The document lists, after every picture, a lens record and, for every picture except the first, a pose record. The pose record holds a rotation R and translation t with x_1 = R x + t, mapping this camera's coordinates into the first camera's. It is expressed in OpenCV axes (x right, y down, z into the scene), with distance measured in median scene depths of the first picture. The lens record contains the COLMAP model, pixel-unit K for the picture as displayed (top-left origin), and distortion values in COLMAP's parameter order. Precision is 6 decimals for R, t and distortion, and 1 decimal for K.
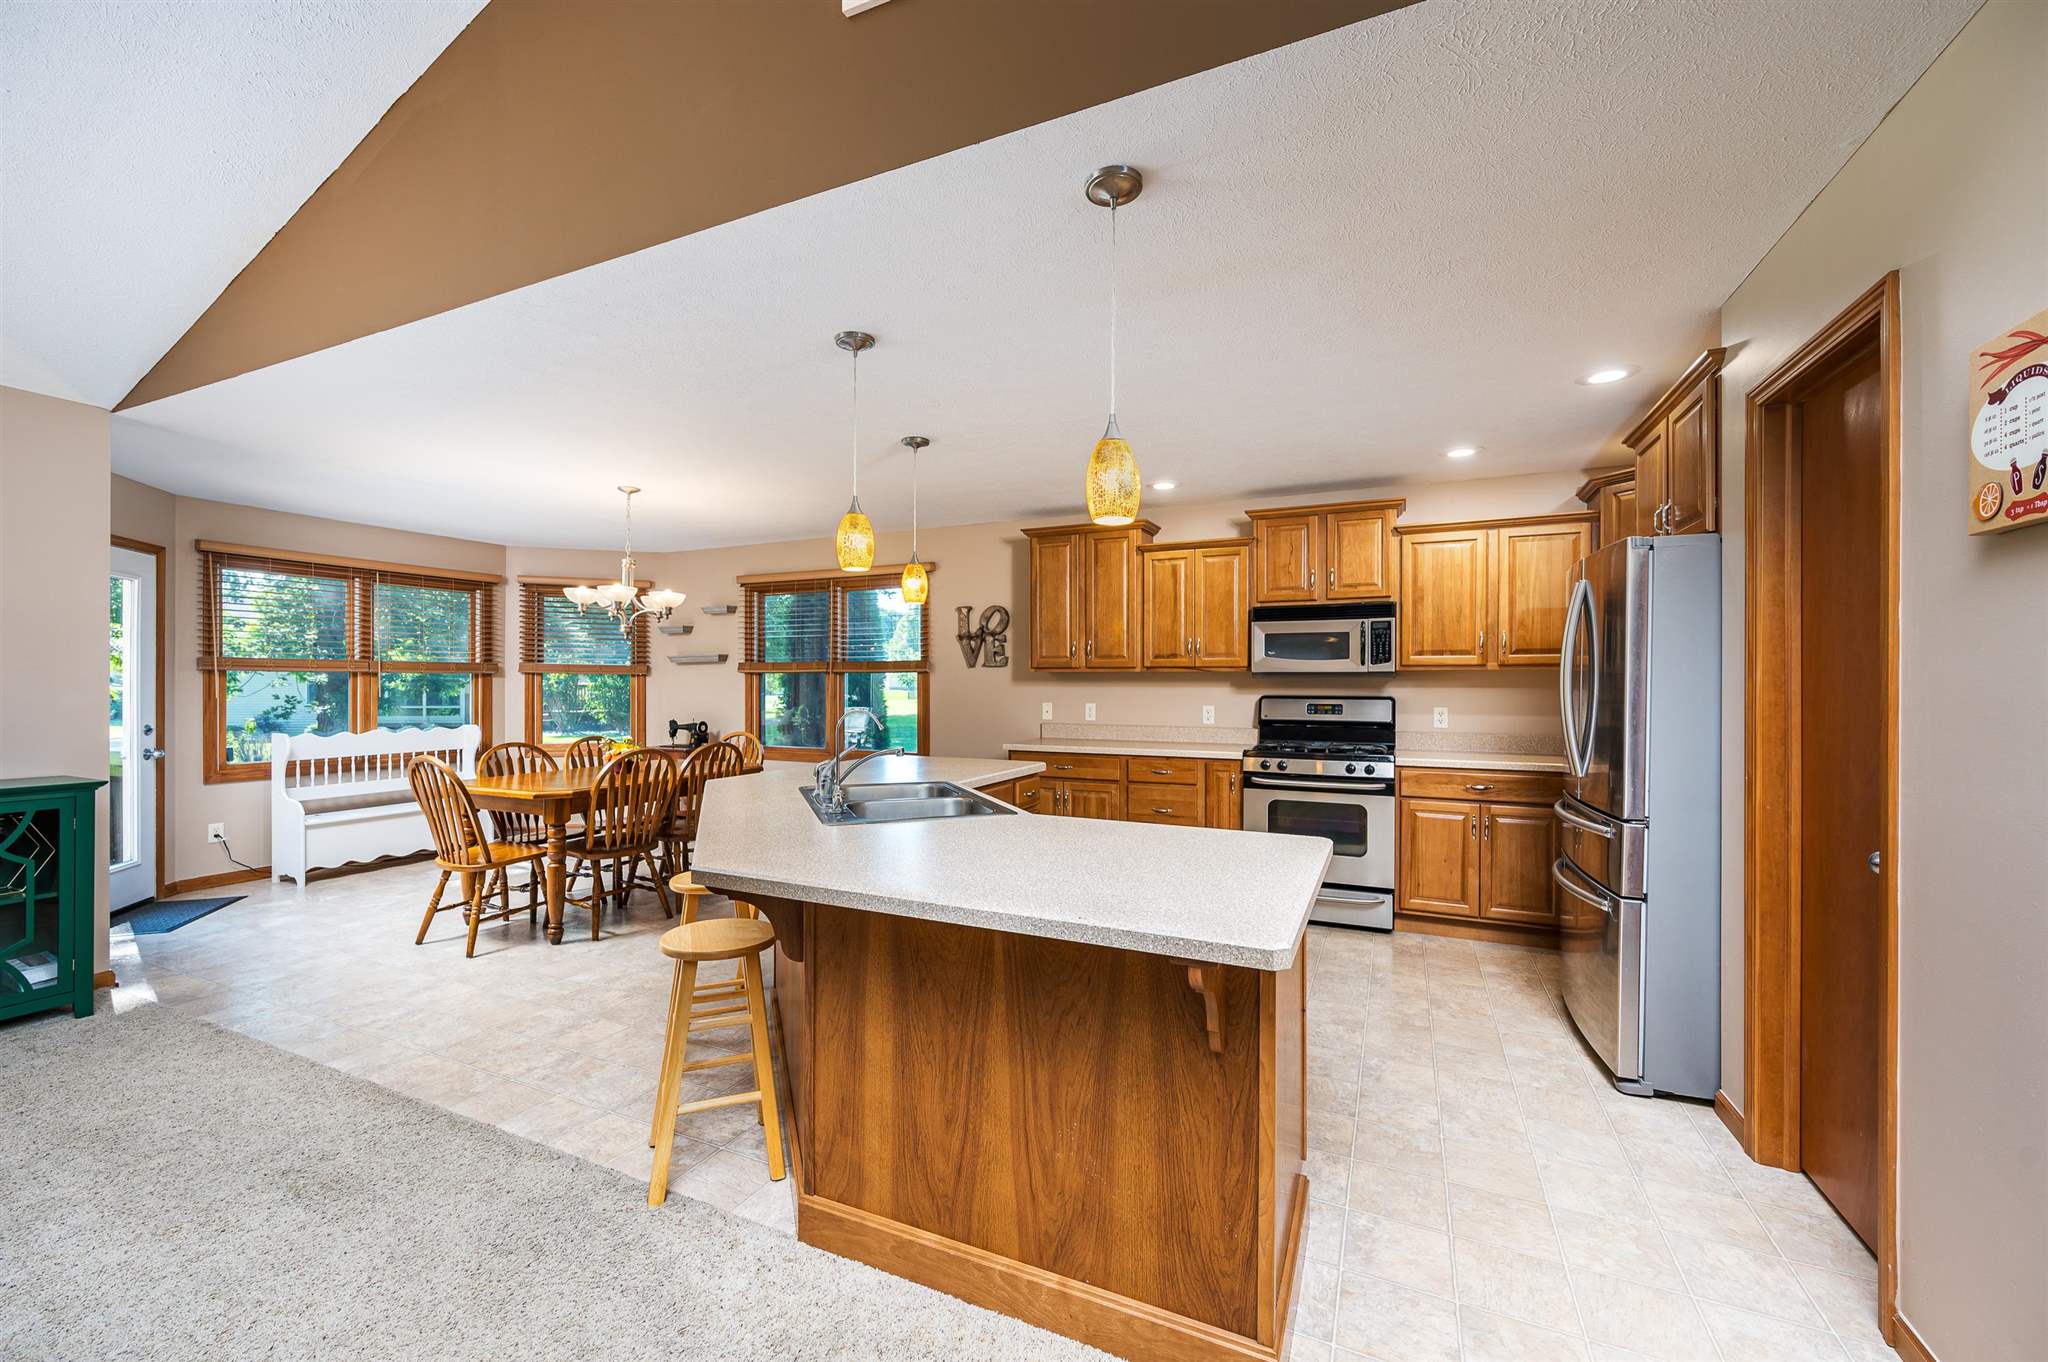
lens RADIAL K [[801.7, 0, 1022.9], [0, 801.7, 683.0], [0, 0, 1]] dist [-0.001982, -0.000520]
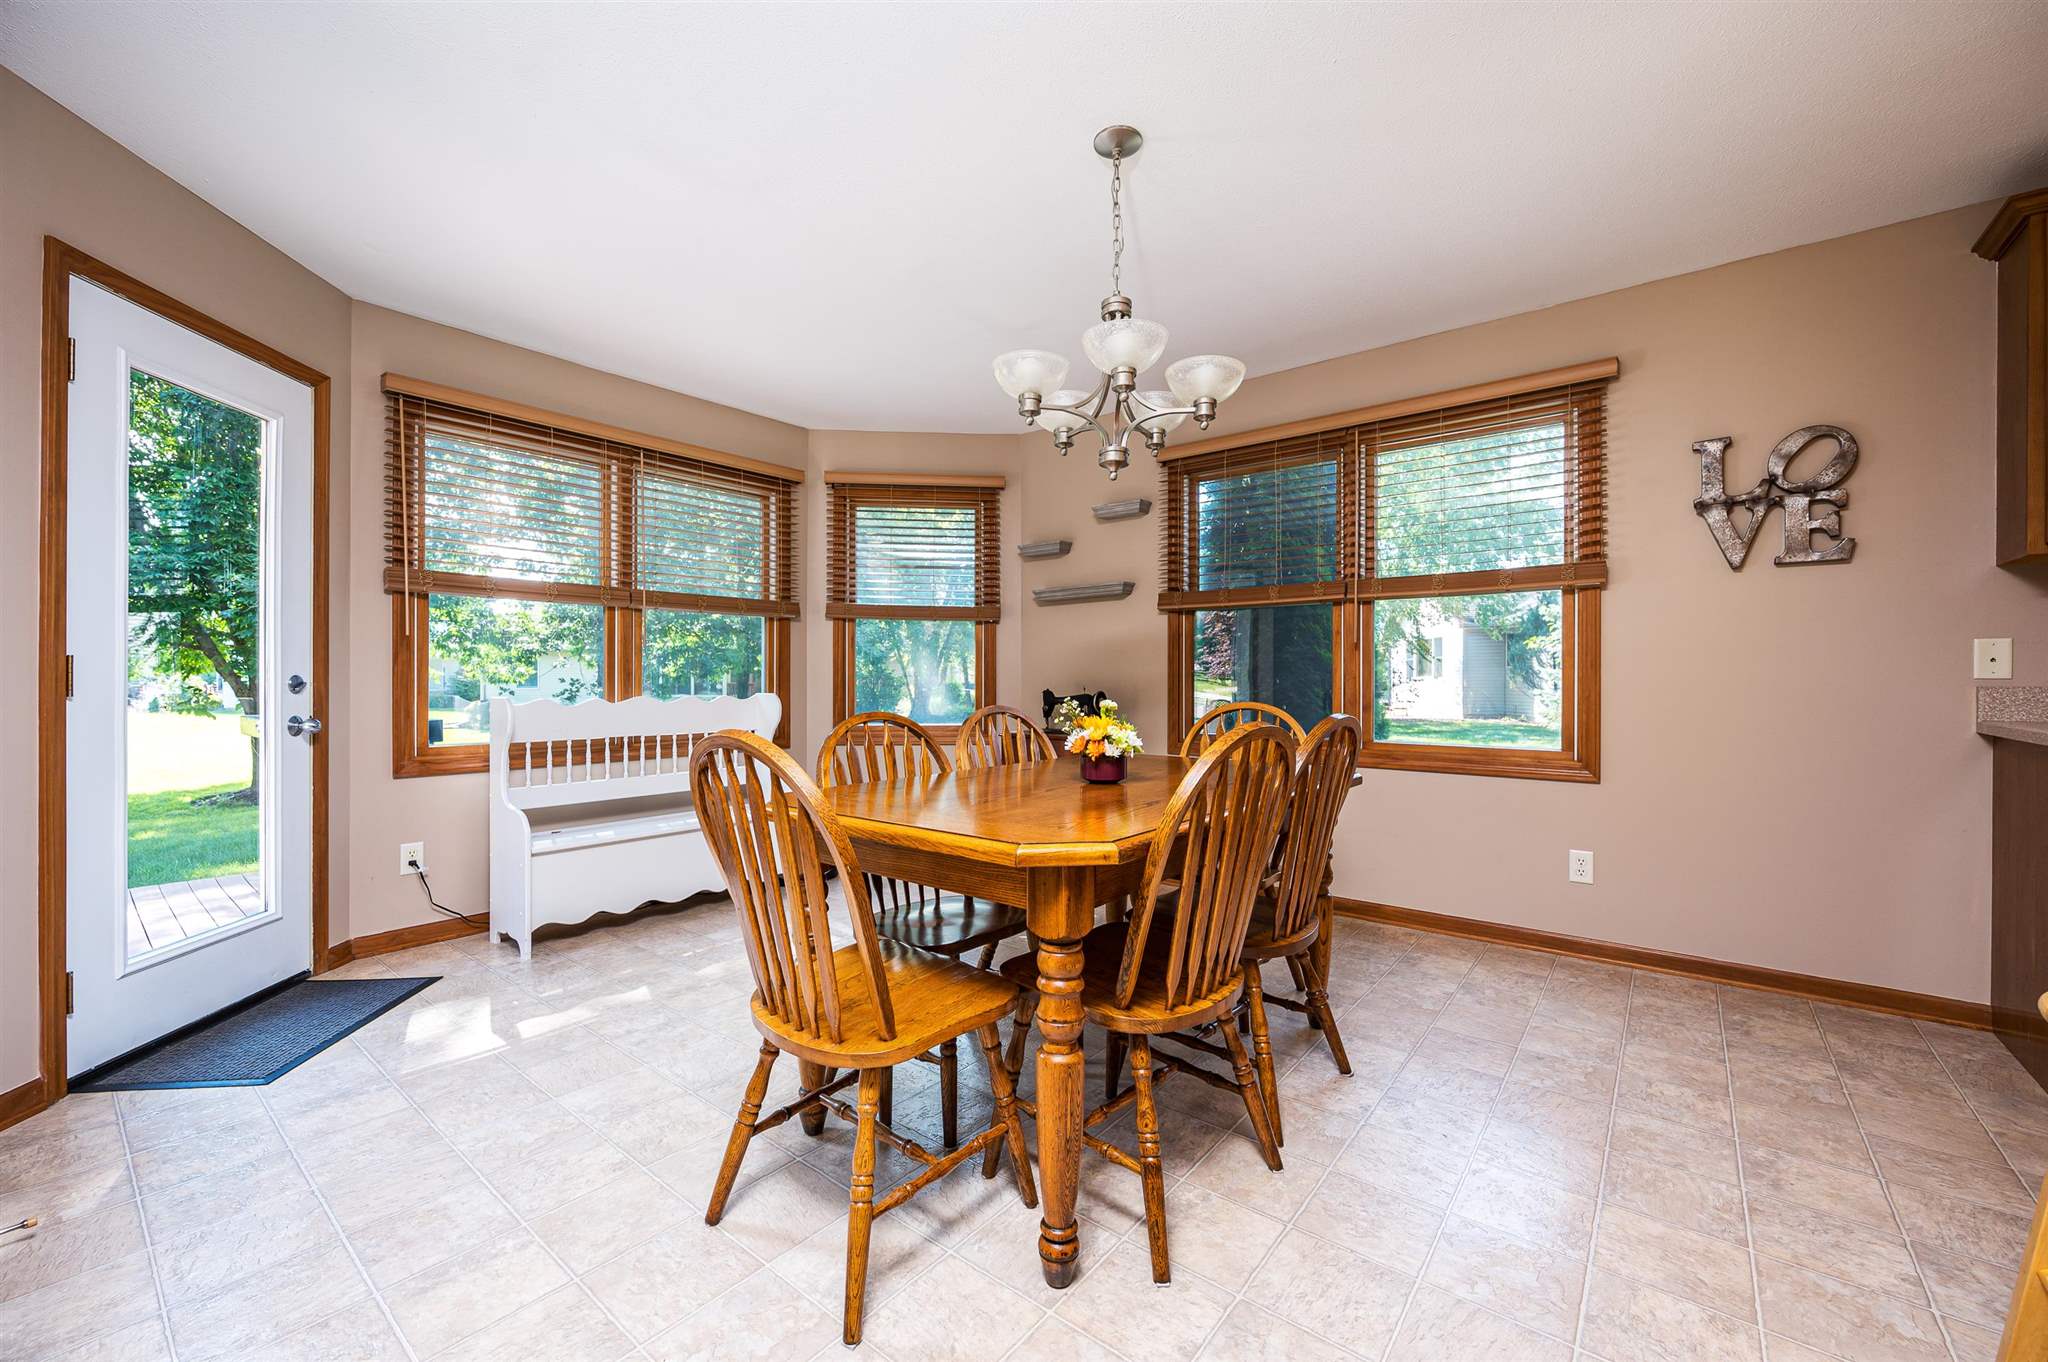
lens RADIAL K [[809.8, 0, 1019.6], [0, 809.8, 677.3], [0, 0, 1]] dist [-0.000856, -0.000225]
pose [[0.967375, -0.001491, -0.253344, -0.420713], [0.000953, 0.999997, -0.002244, 0.053325], [0.253347, 0.001929, 0.967374, 0.541644]]
